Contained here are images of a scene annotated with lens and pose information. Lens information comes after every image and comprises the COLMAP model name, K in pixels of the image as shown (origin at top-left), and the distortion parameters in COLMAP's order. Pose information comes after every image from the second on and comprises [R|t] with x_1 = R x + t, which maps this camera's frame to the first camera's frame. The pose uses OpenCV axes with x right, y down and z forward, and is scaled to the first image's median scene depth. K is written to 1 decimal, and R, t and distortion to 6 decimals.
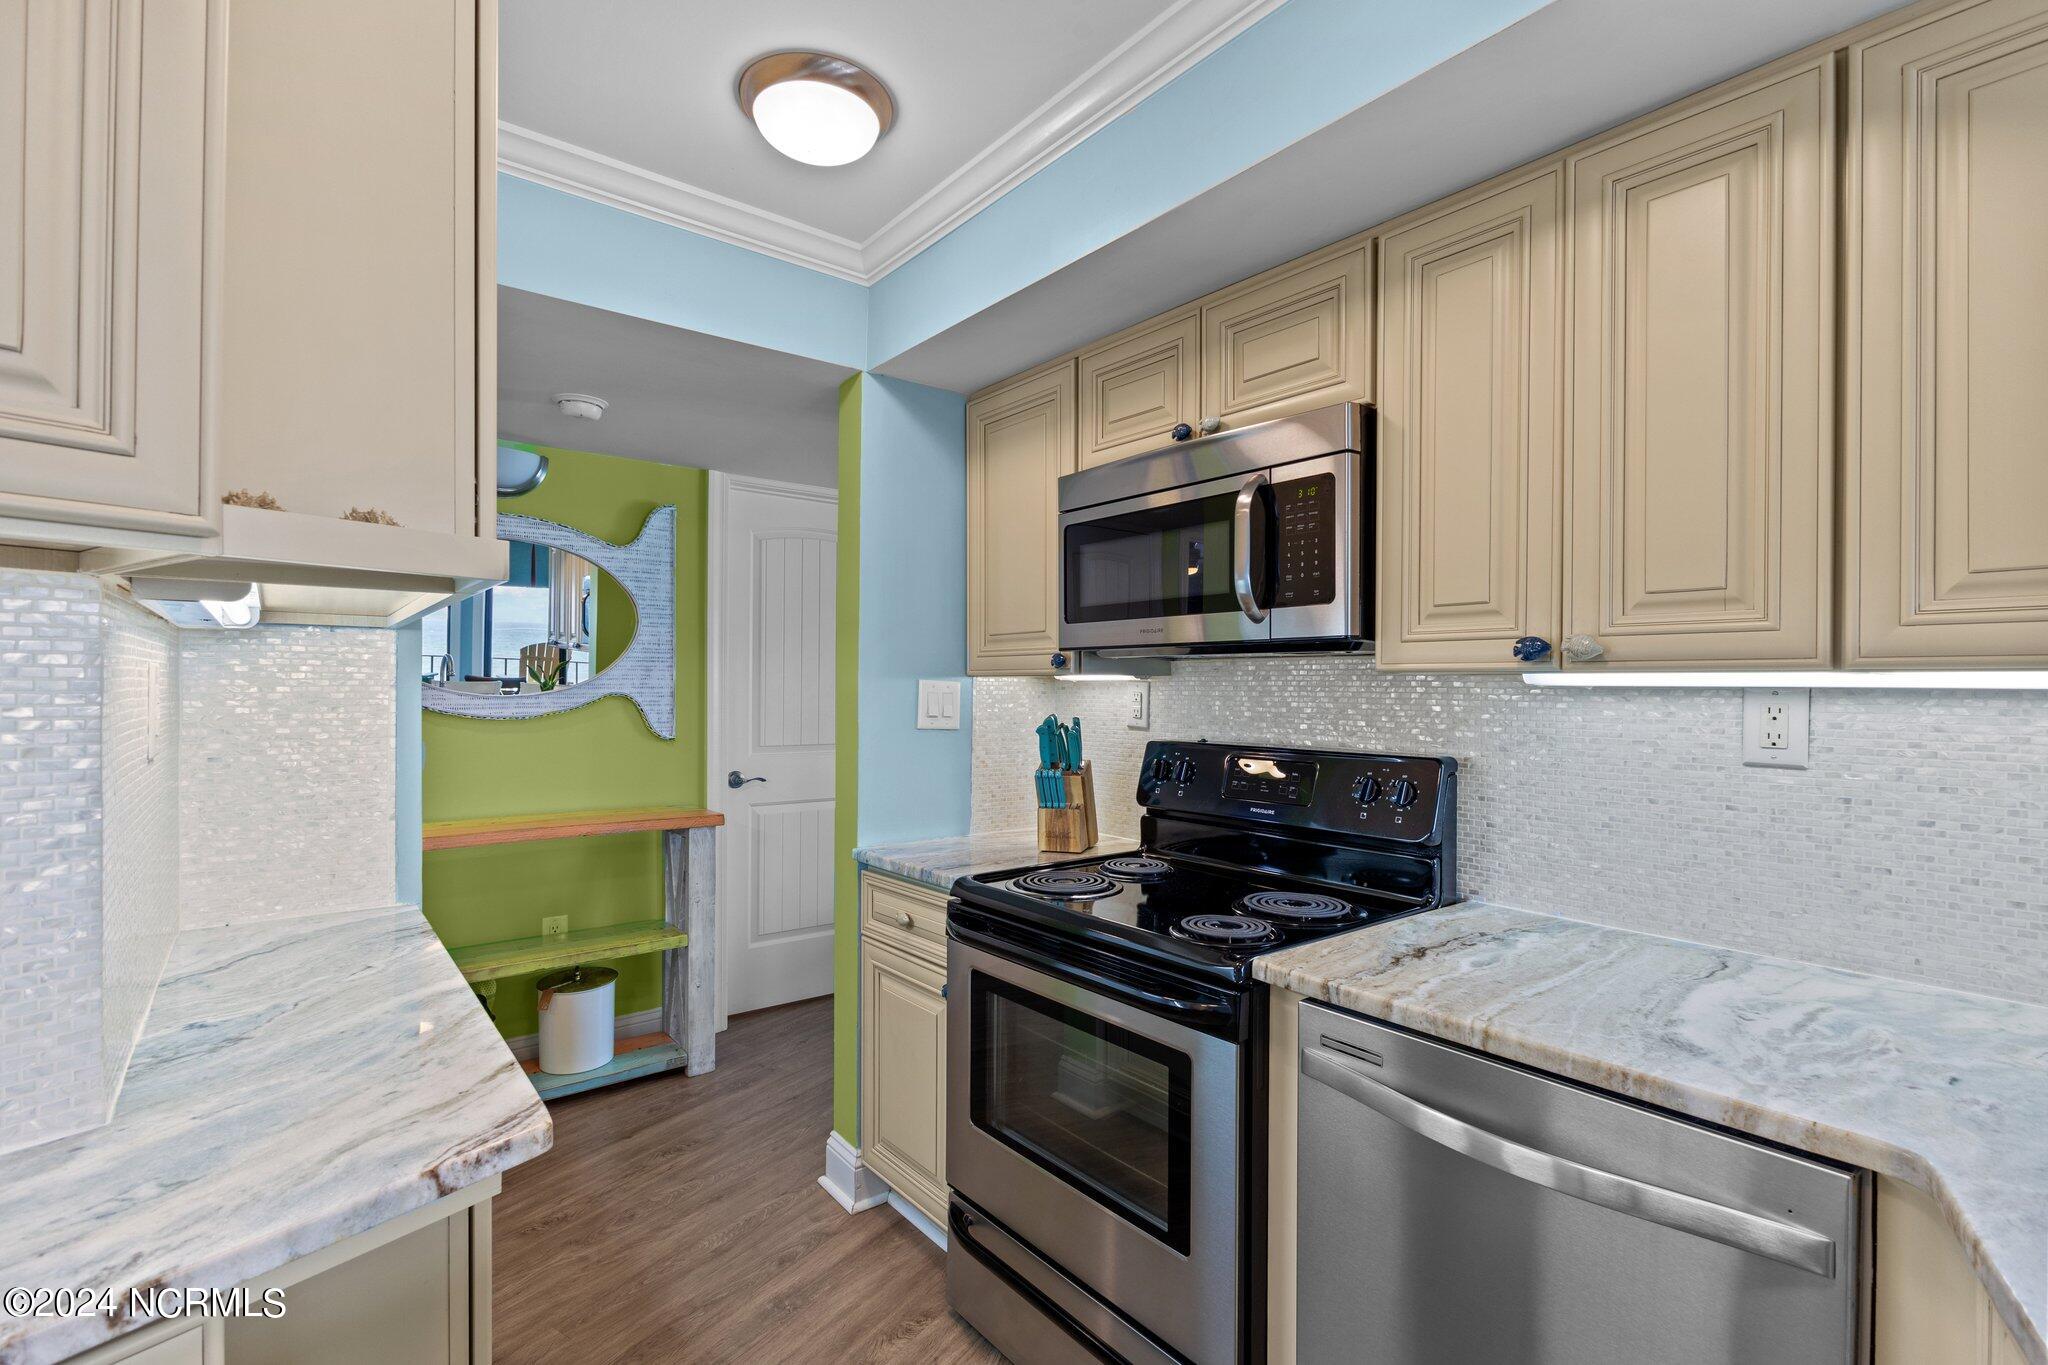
lens RADIAL K [[933.8, 0, 1040.2], [0, 933.8, 697.9], [0, 0, 1]] dist [-0.013830, -0.001107]
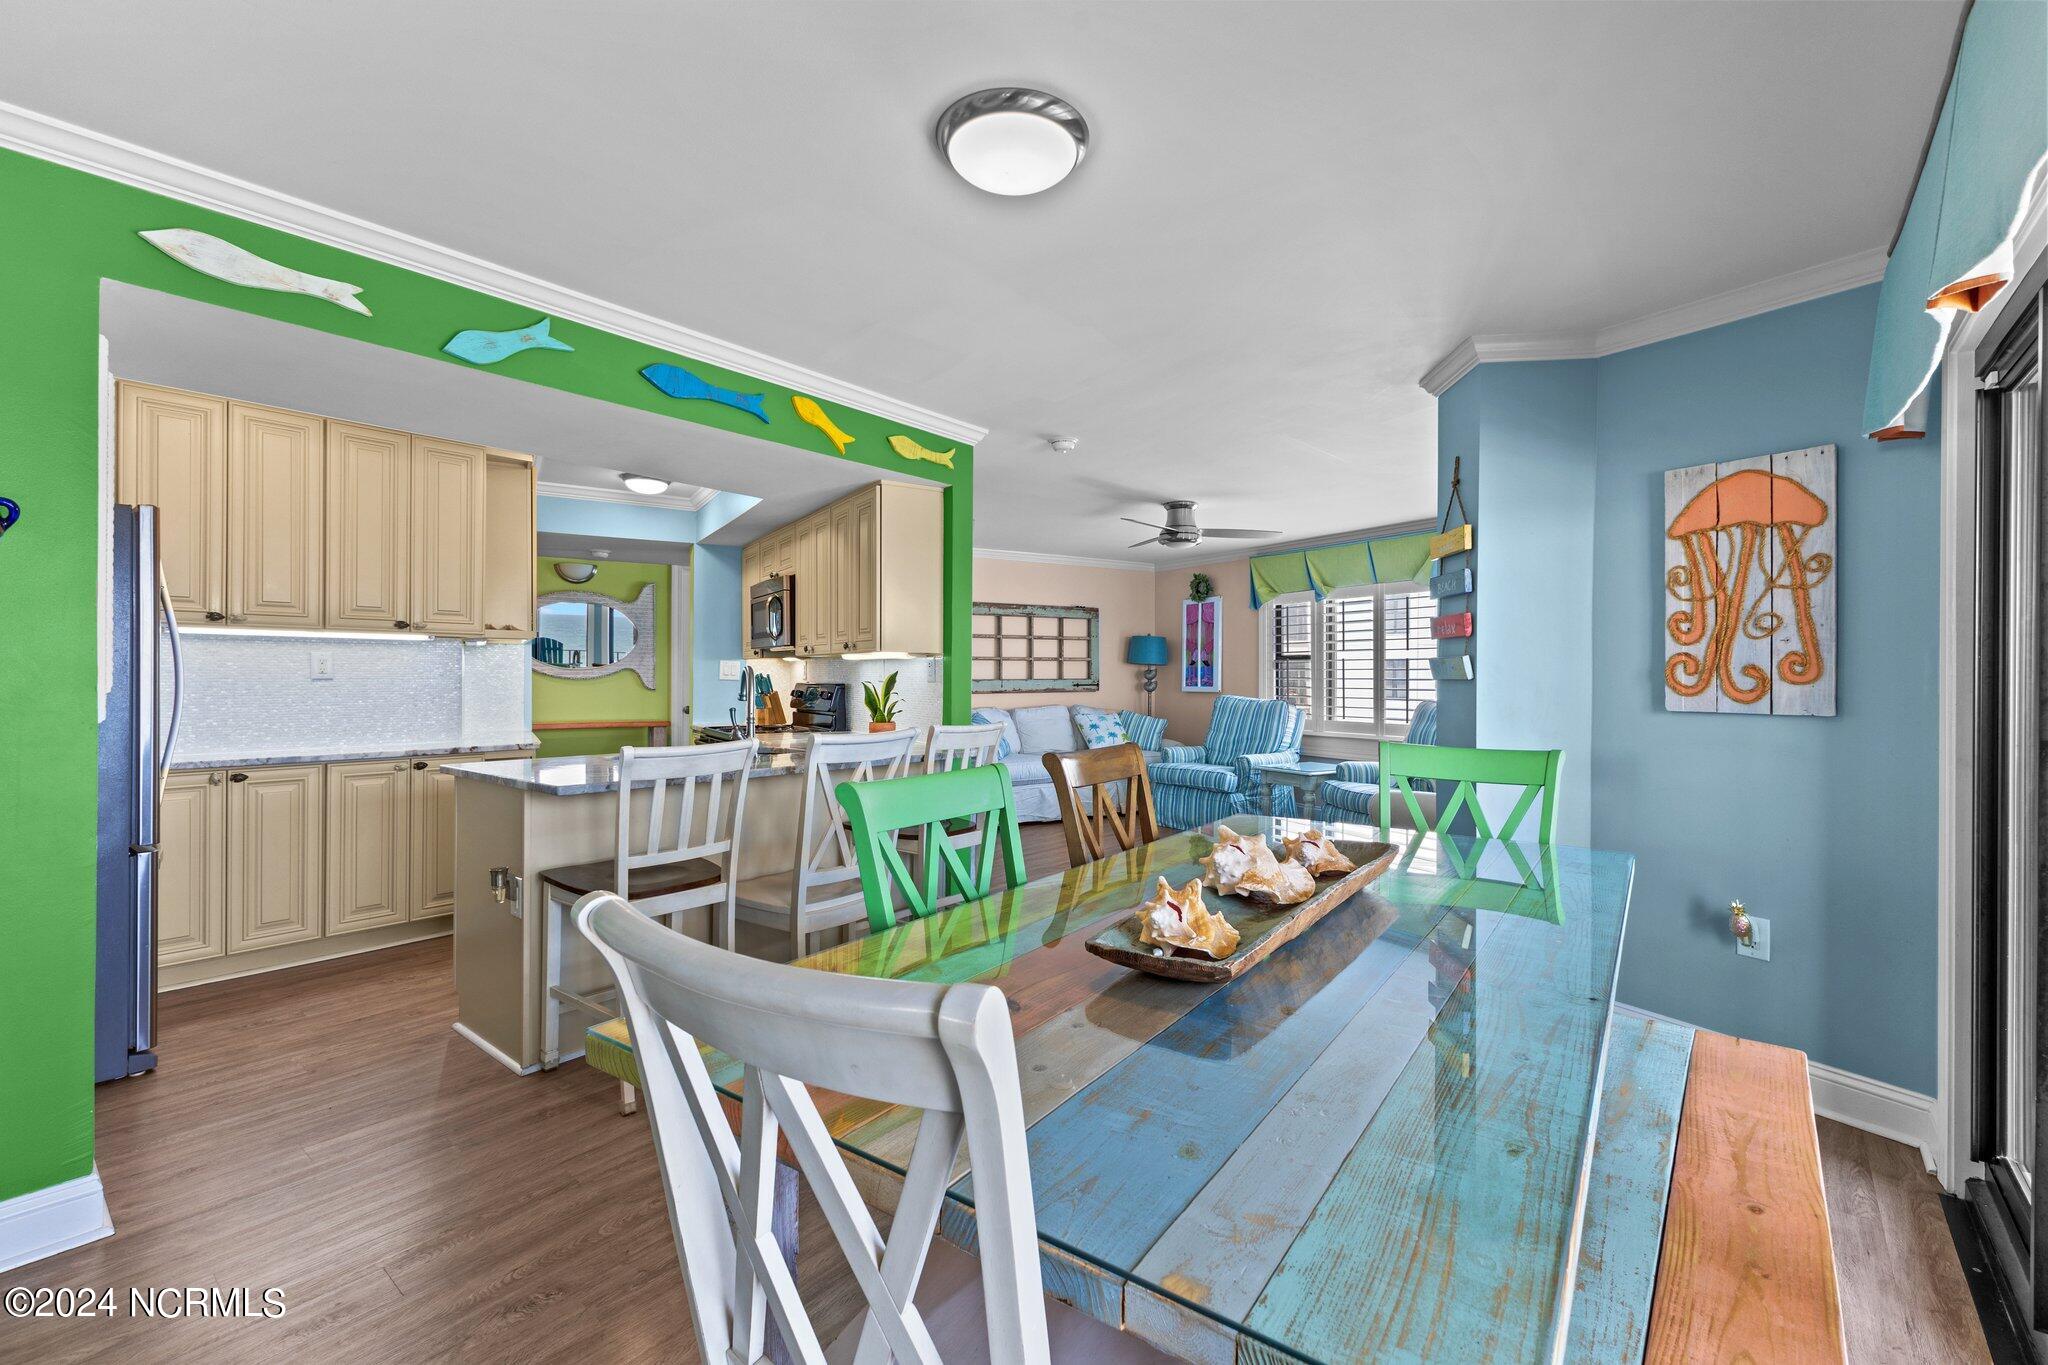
lens RADIAL K [[887.6, 0, 1022.8], [0, 887.6, 676.1], [0, 0, 1]] dist [0.015222, -0.001254]
pose [[0.990484, -0.004733, -0.137545, 1.096042], [0.003314, 0.999939, -0.010543, 0.055563], [0.137586, 0.009987, 0.990439, -1.387270]]
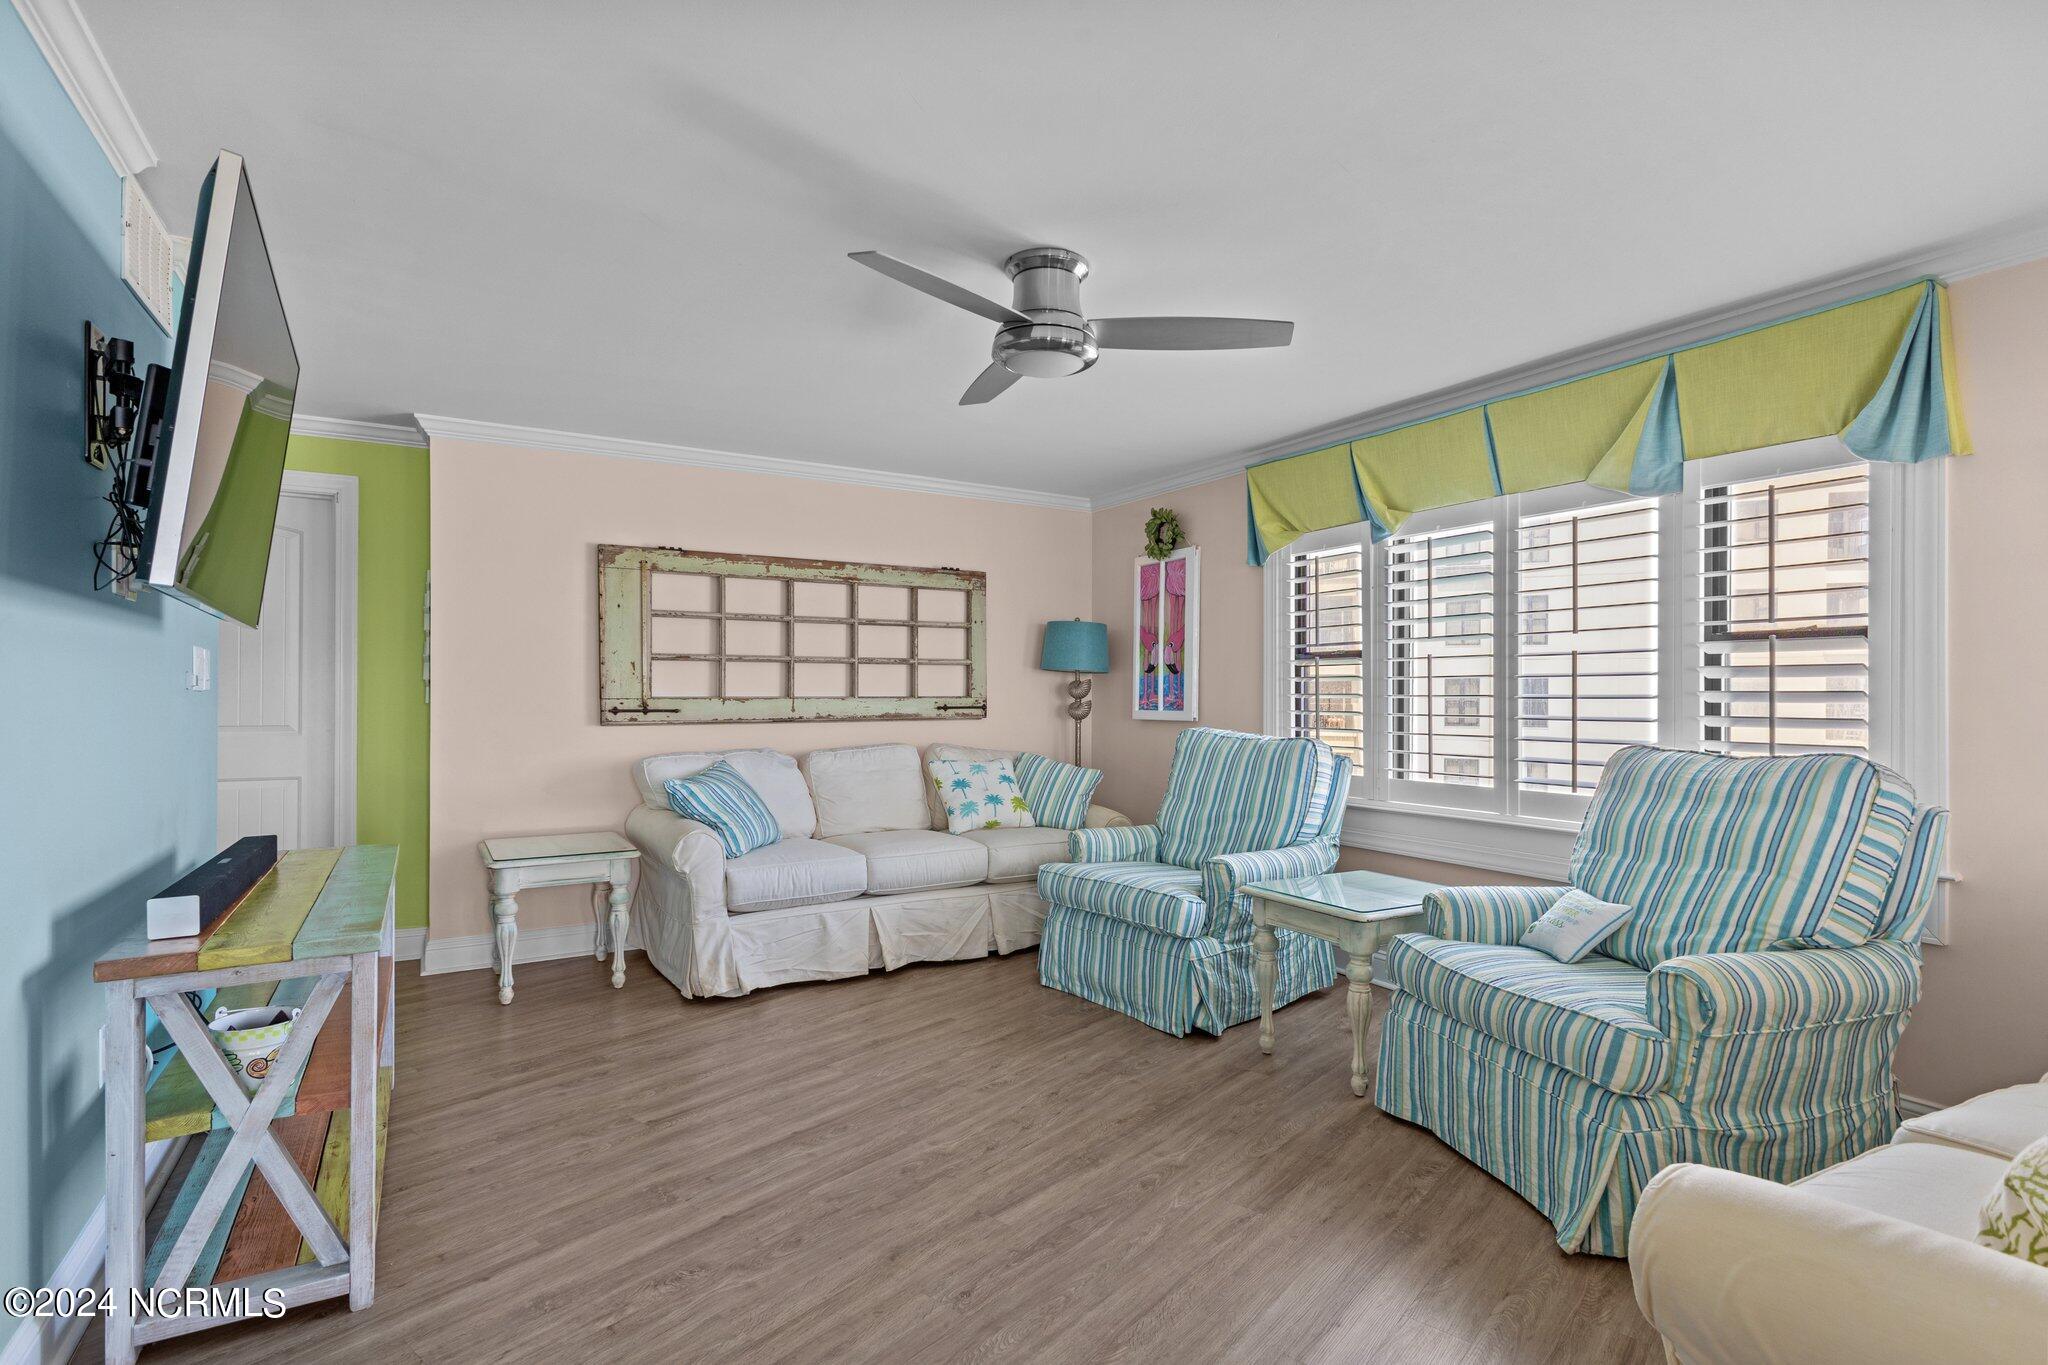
lens RADIAL K [[1038.7, 0, 1015.6], [0, 1038.7, 708.7], [0, 0, 1]] dist [0.000177, 0.000157]
pose [[0.990205, -0.003002, -0.139586, 1.329591], [0.003142, 0.999995, 0.000782, 0.055113], [0.139583, -0.001213, 0.990210, 0.008638]]
